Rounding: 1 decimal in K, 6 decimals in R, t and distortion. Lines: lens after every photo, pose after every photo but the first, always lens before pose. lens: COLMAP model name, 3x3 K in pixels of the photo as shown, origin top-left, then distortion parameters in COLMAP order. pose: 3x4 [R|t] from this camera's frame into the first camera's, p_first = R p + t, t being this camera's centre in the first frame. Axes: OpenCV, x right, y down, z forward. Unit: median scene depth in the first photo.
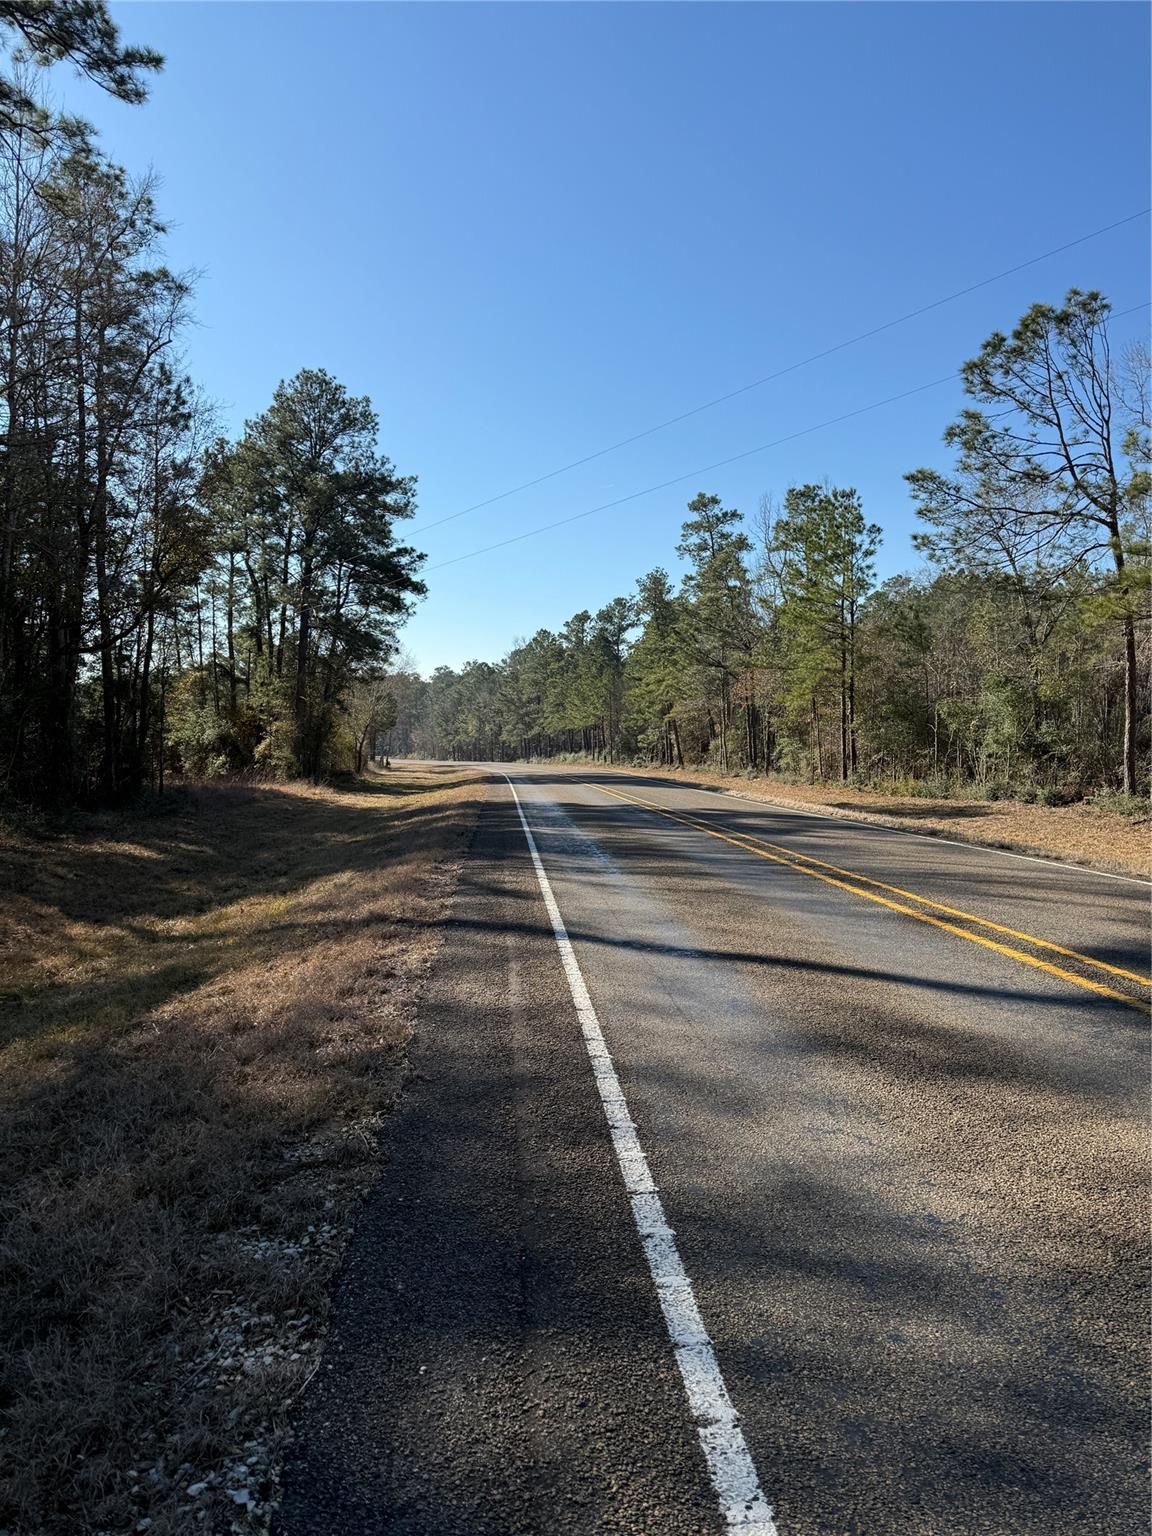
lens RADIAL K [[1084.7, 0, 576.8], [0, 1084.7, 739.0], [0, 0, 1]] dist [0.052848, -0.065115]
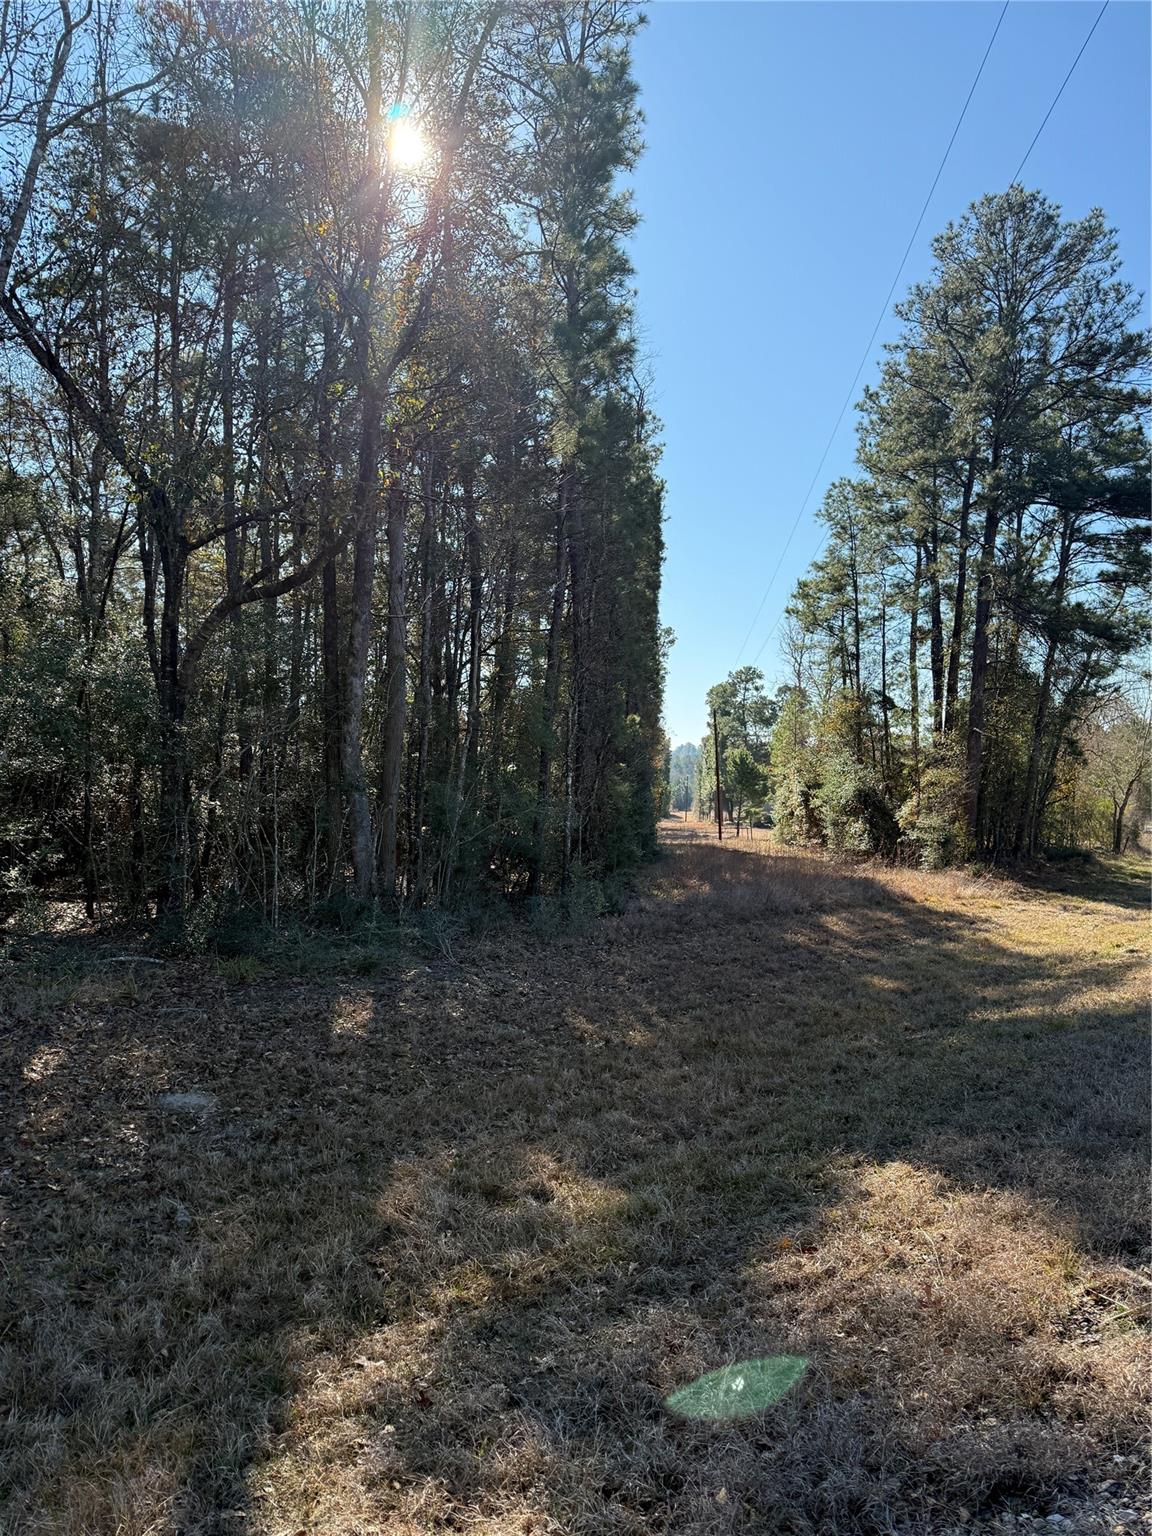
lens RADIAL K [[1084.7, 0, 576.8], [0, 1084.7, 739.0], [0, 0, 1]] dist [0.052848, -0.065115]
pose [[0.753202, -0.004381, -0.657775, -0.015690], [-0.028125, 0.998849, -0.038858, -0.003073], [0.657188, 0.047768, 0.752212, 0.346151]]
